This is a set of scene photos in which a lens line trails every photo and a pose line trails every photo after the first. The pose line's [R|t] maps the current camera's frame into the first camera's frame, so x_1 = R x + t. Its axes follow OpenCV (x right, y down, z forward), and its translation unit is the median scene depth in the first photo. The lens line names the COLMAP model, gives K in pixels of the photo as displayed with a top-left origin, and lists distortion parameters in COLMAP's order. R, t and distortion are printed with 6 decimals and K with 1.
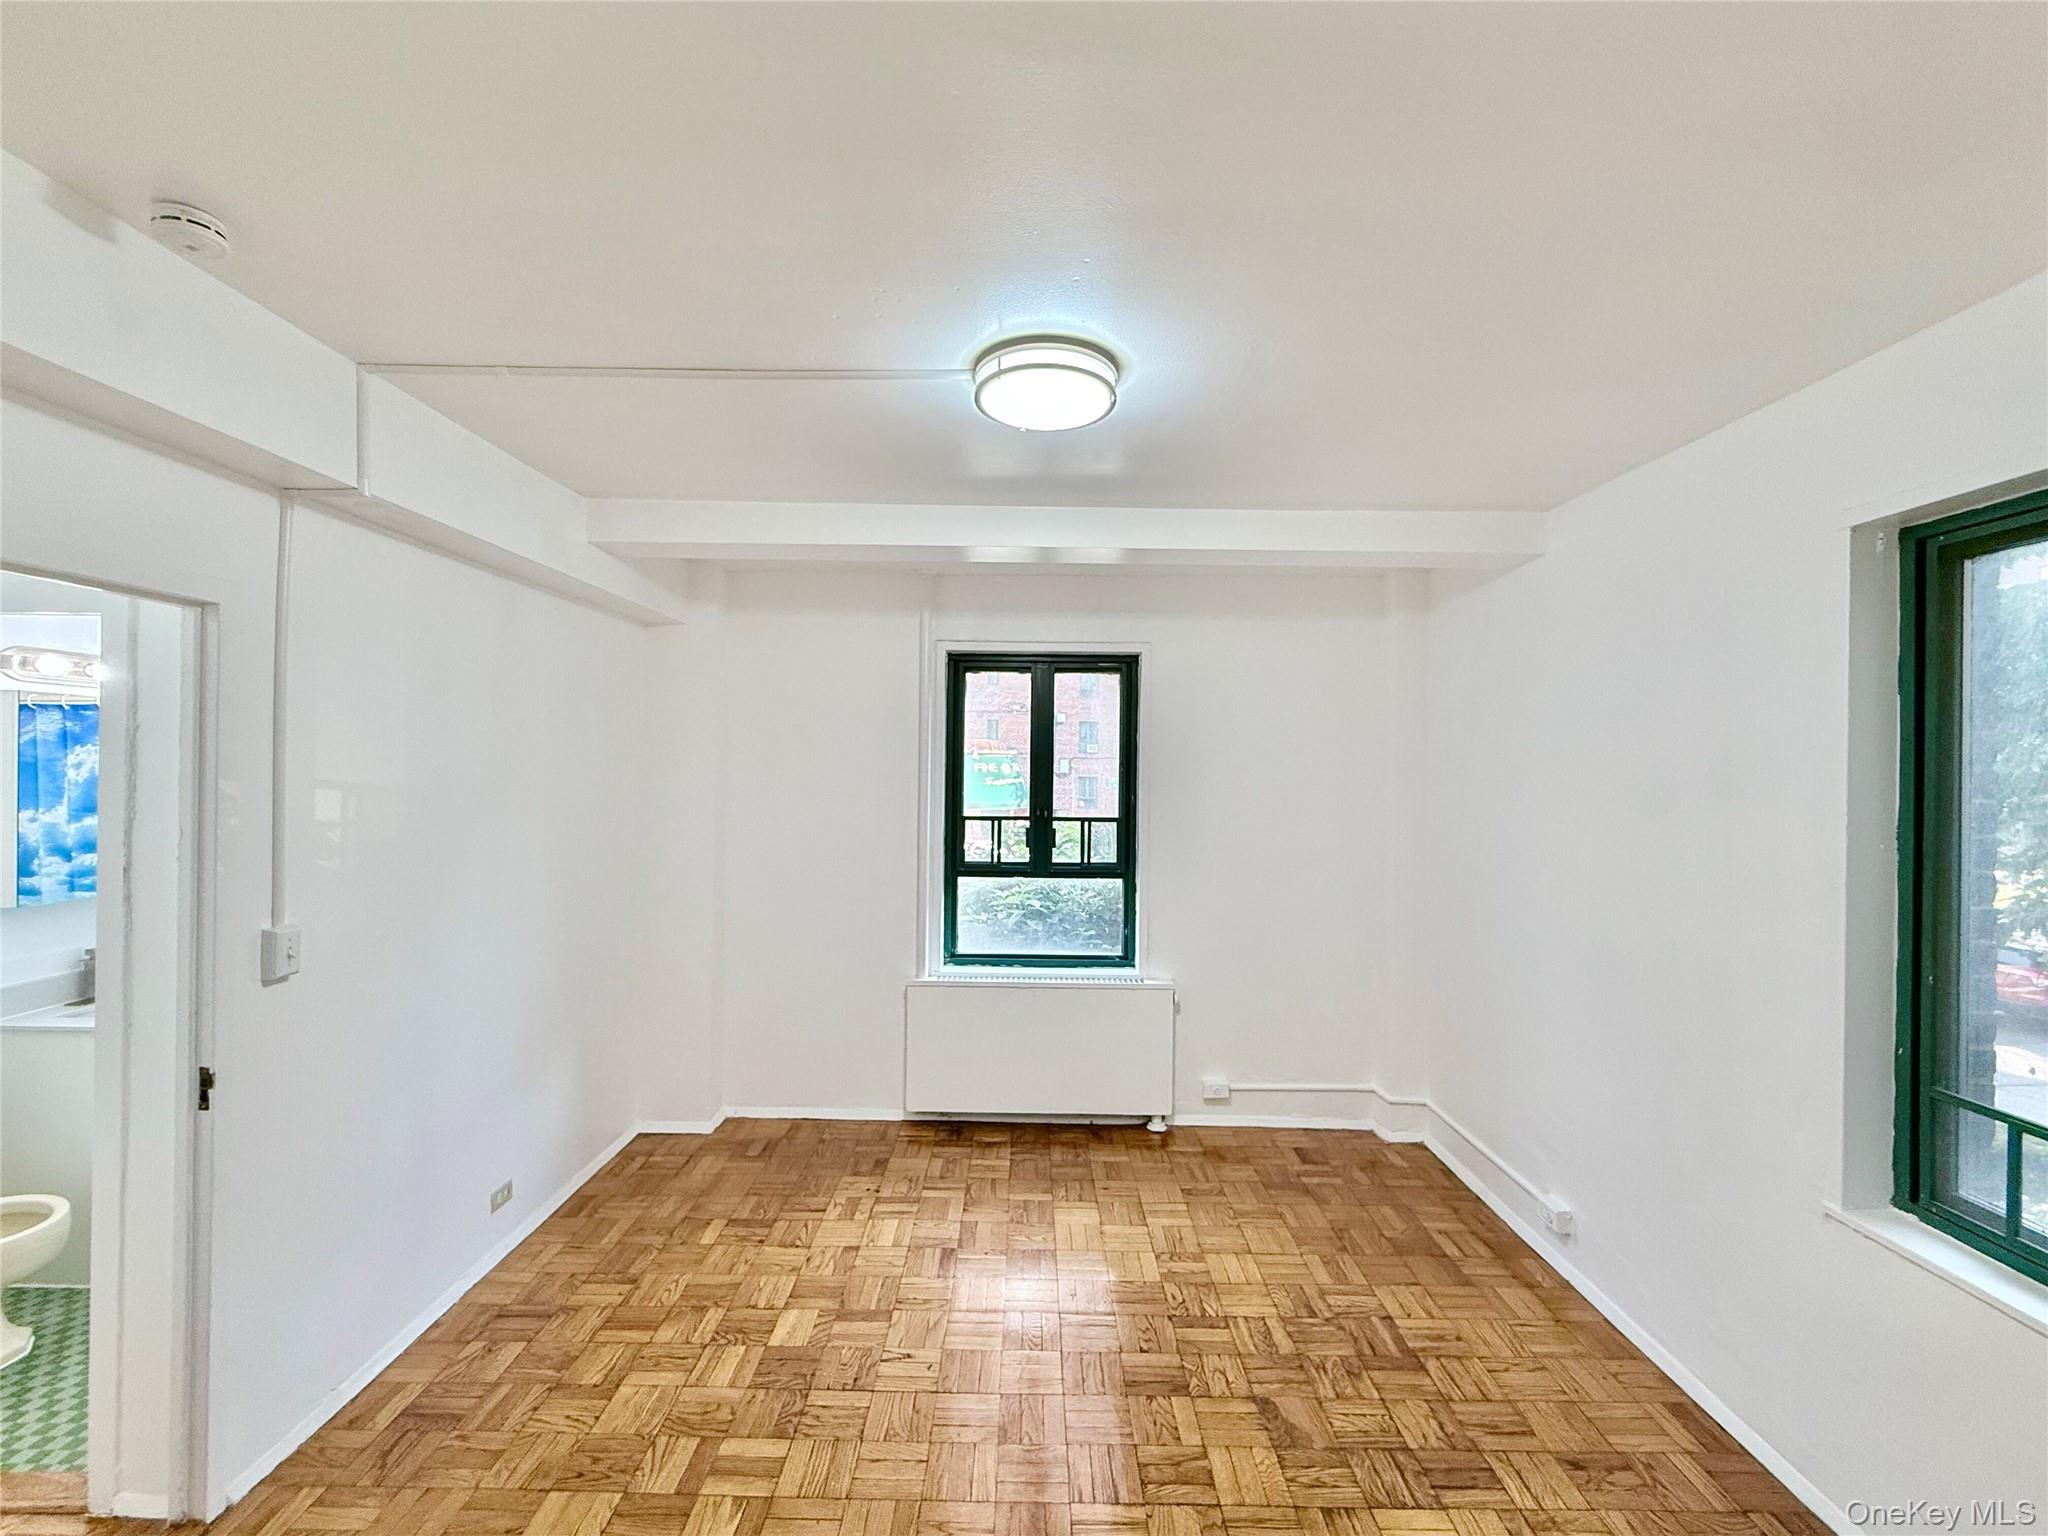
lens RADIAL K [[859.5, 0, 1024.0], [0, 859.5, 768.0], [0, 0, 1]] dist [-0.001004, -0.000610]
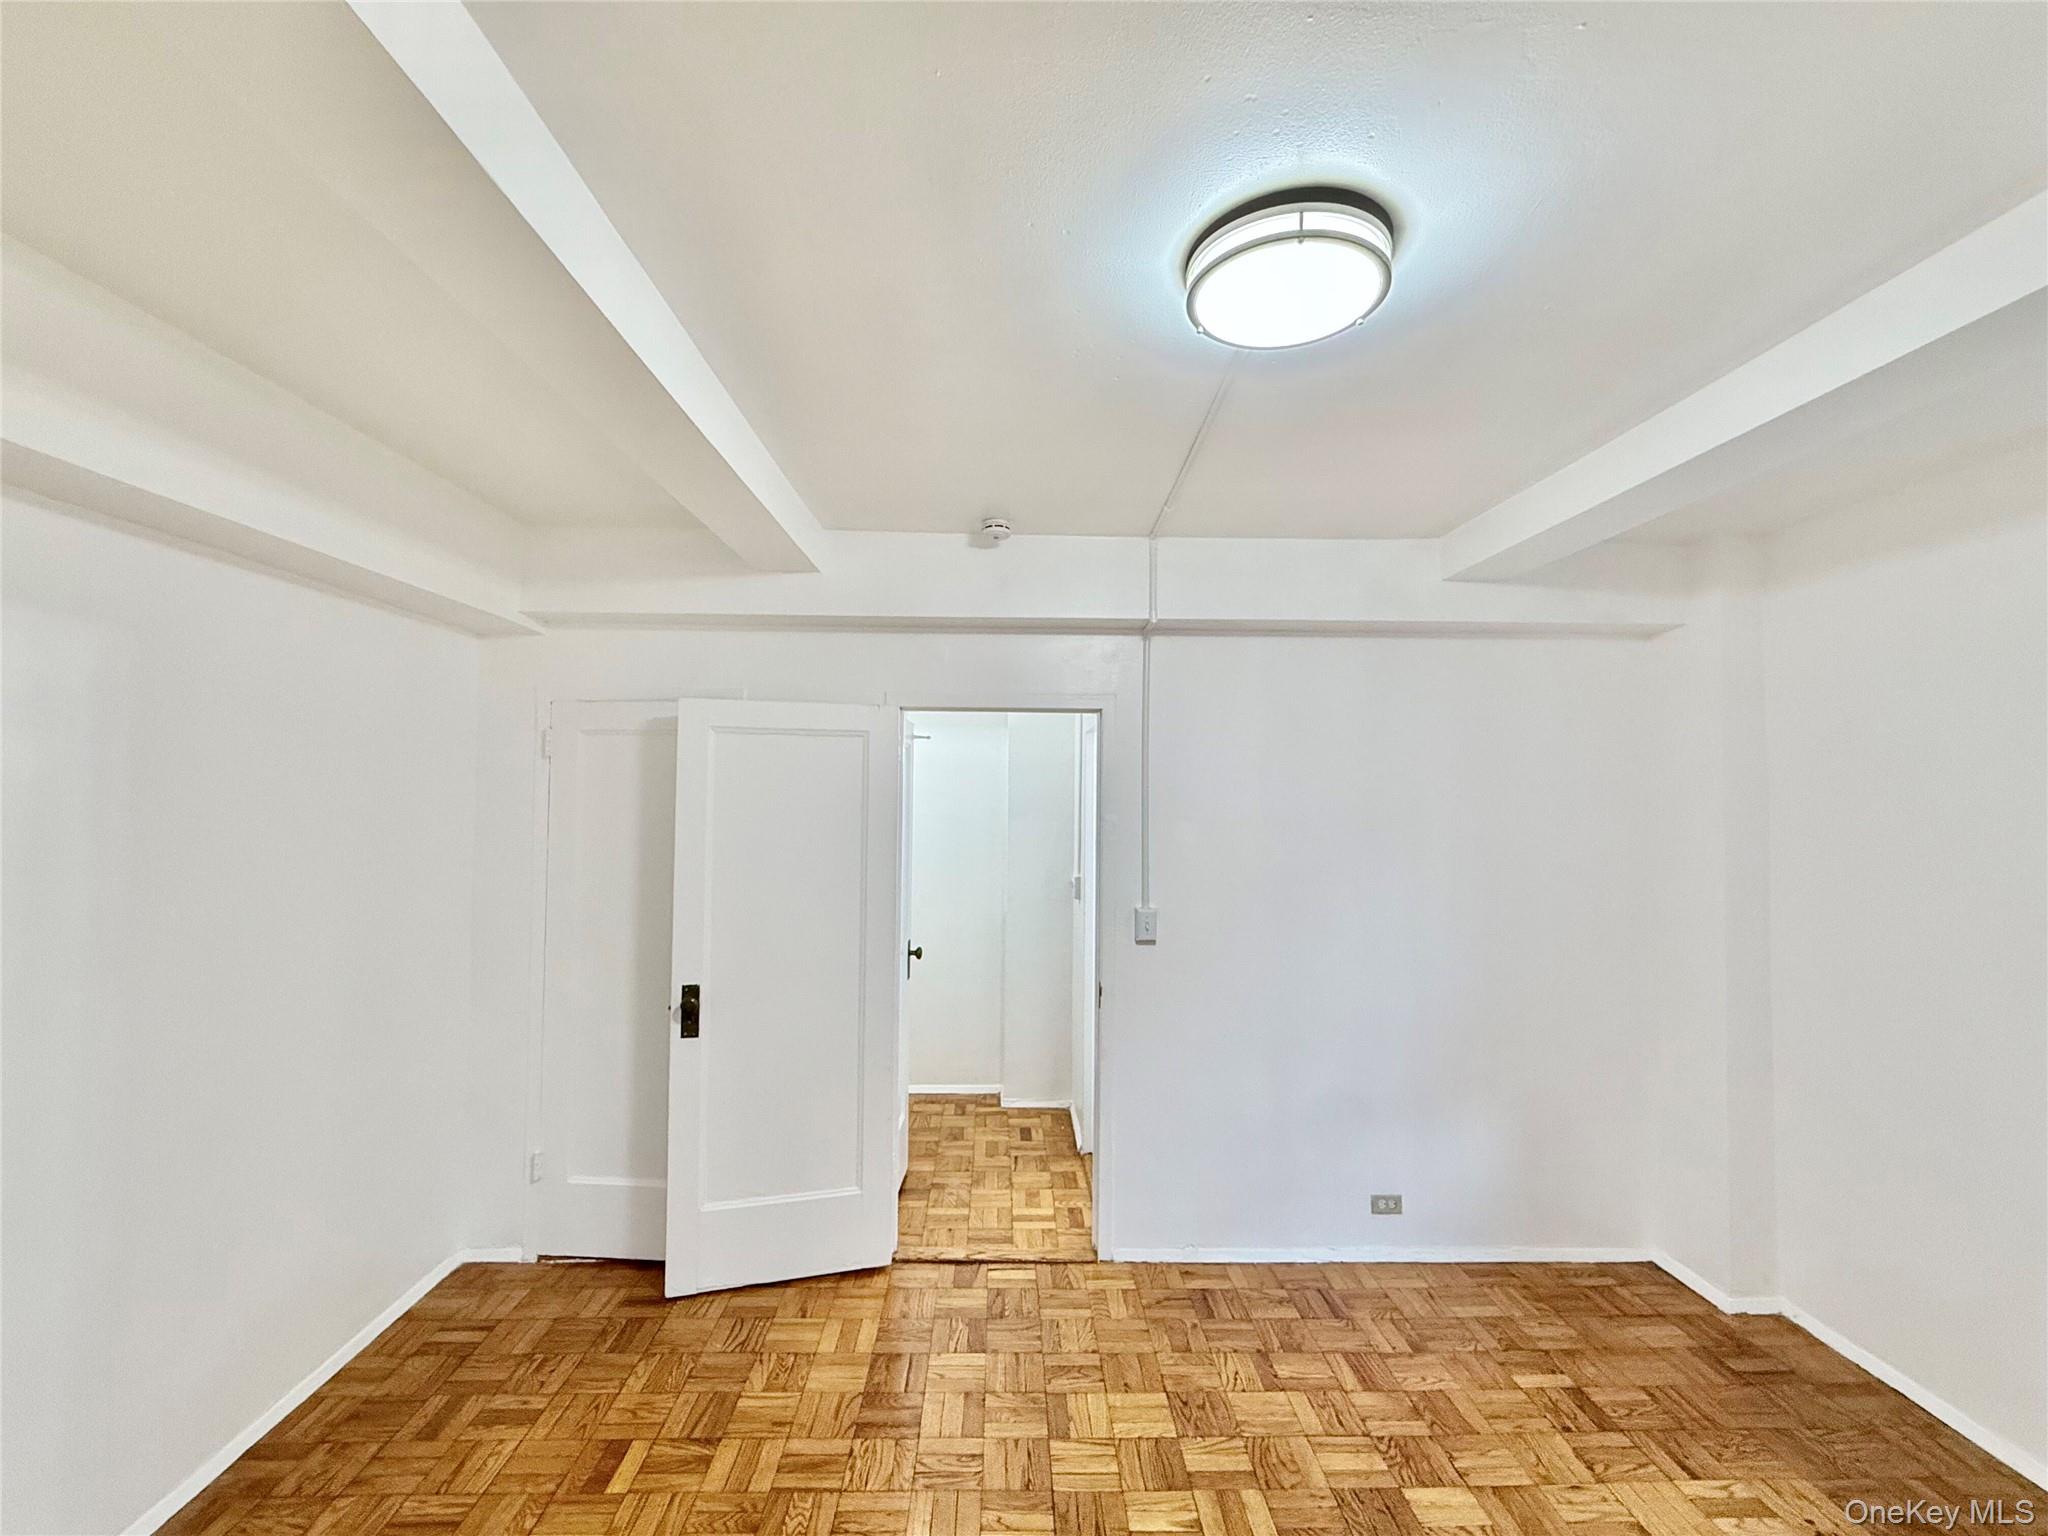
lens RADIAL K [[859.5, 0, 1024.0], [0, 859.5, 768.0], [0, 0, 1]] dist [-0.001004, -0.000610]
pose [[0.029130, -0.049006, -0.998374, 0.563109], [-0.006129, 0.998770, -0.049205, 0.007669], [0.999557, 0.007553, 0.028794, 0.593125]]
